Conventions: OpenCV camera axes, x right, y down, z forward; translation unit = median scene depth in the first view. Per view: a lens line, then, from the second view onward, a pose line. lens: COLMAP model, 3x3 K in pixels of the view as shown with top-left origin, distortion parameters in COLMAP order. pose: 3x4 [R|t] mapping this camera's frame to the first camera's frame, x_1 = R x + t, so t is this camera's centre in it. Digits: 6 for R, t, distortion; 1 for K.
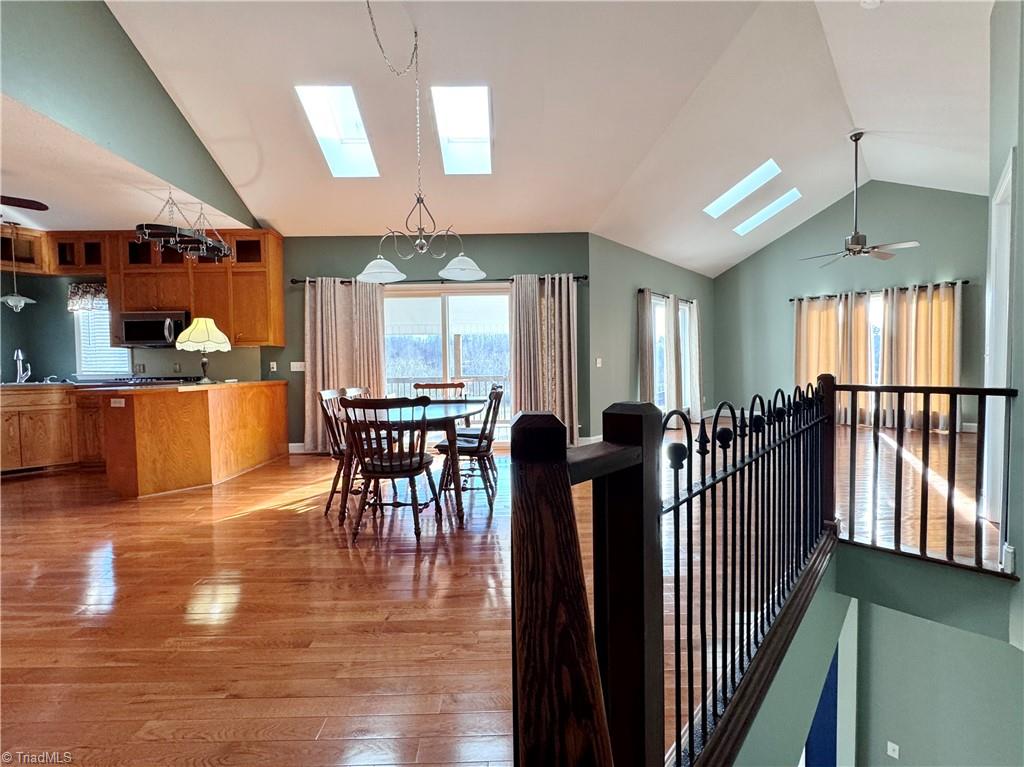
lens RADIAL K [[428.4, 0, 515.5], [0, 428.4, 383.7], [0, 0, 1]] dist [-0.000186, 0.000977]
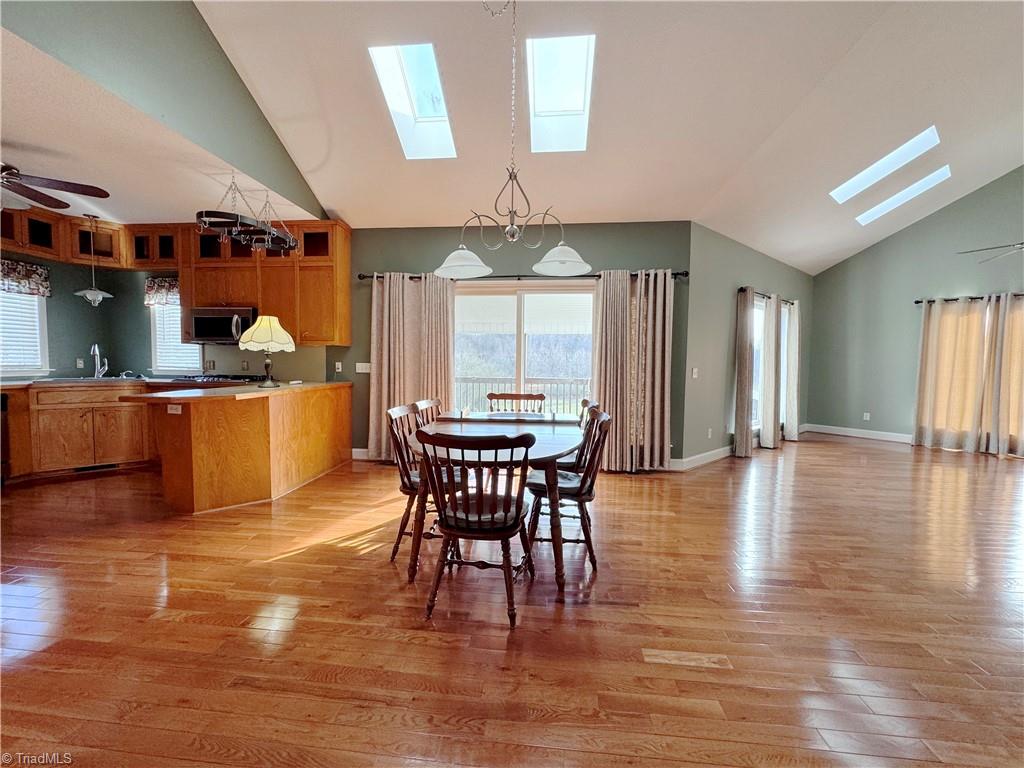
lens RADIAL K [[407.0, 0, 515.4], [0, 407.0, 384.6], [0, 0, 1]] dist [-0.000077, 0.000472]
pose [[0.993493, 0.033932, -0.108718, -0.087396], [-0.031667, 0.999245, 0.022497, -0.037811], [0.109399, -0.018908, 0.993818, 0.165694]]
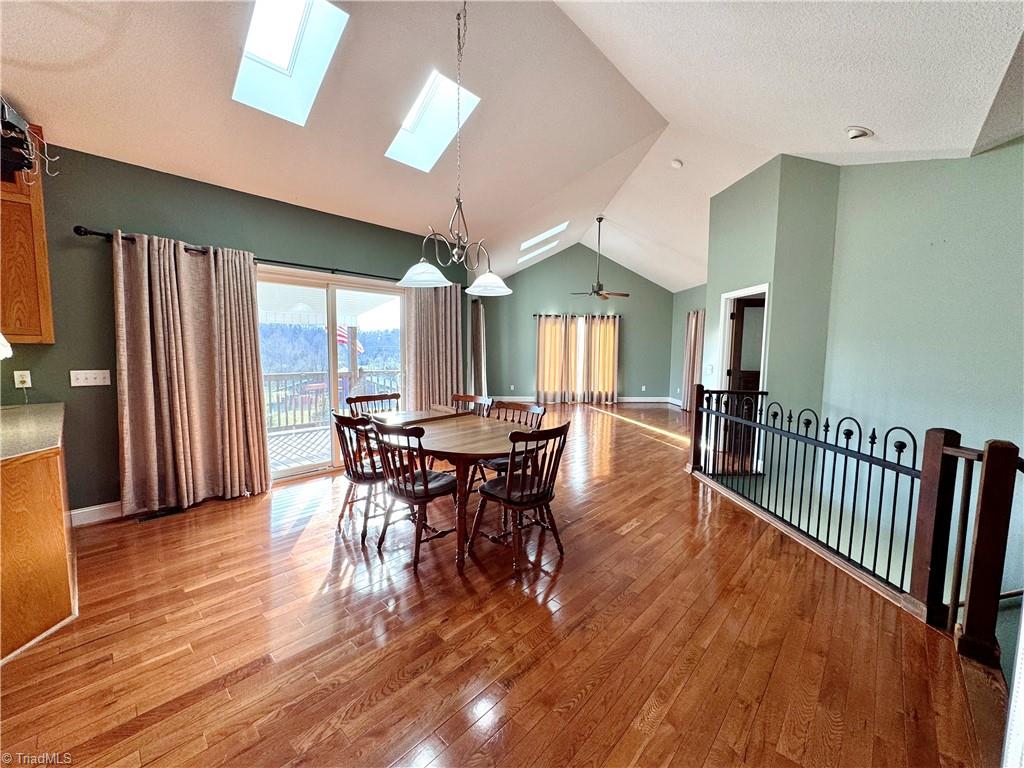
lens RADIAL K [[407.0, 0, 511.1], [0, 407.0, 384.2], [0, 0, 1]] dist [-0.000077, 0.000472]
pose [[0.689459, -0.041729, 0.723121, -0.575105], [0.007020, 0.998677, 0.050937, -0.062889], [-0.724290, -0.030043, 0.688840, 0.219707]]
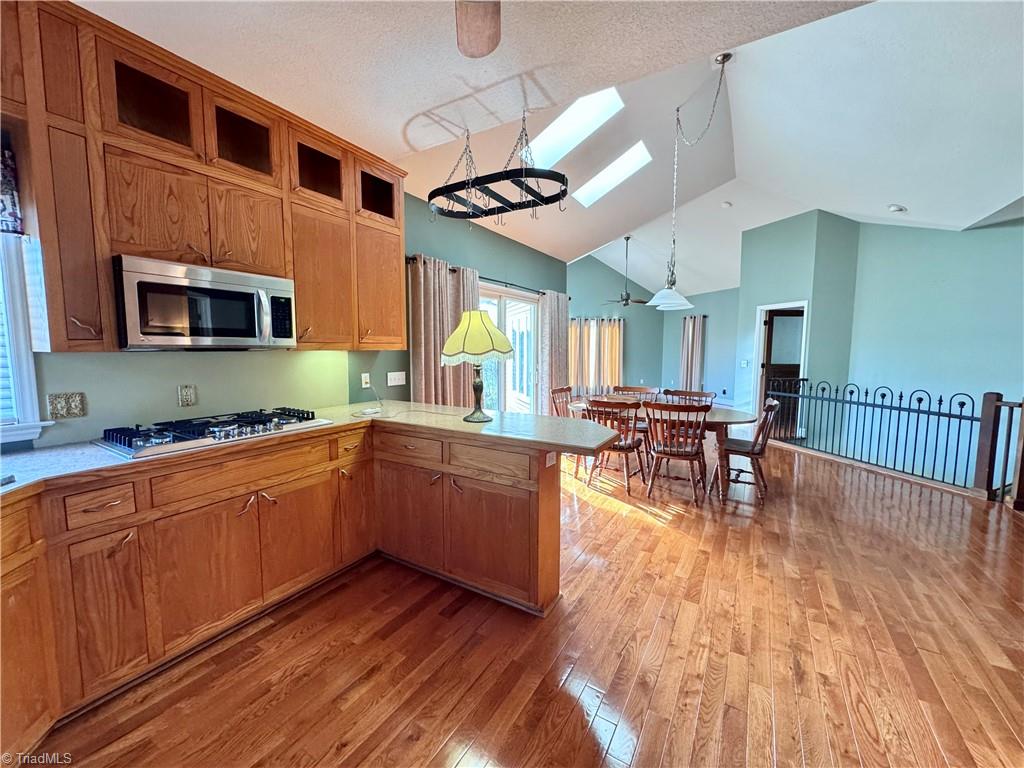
lens RADIAL K [[407.0, 0, 512.6], [0, 407.0, 385.5], [0, 0, 1]] dist [-0.000077, 0.000472]
pose [[0.521456, -0.064142, 0.850864, -1.087290], [0.023426, 0.997871, 0.060868, -0.072463], [-0.852957, -0.011807, 0.521848, 0.557769]]
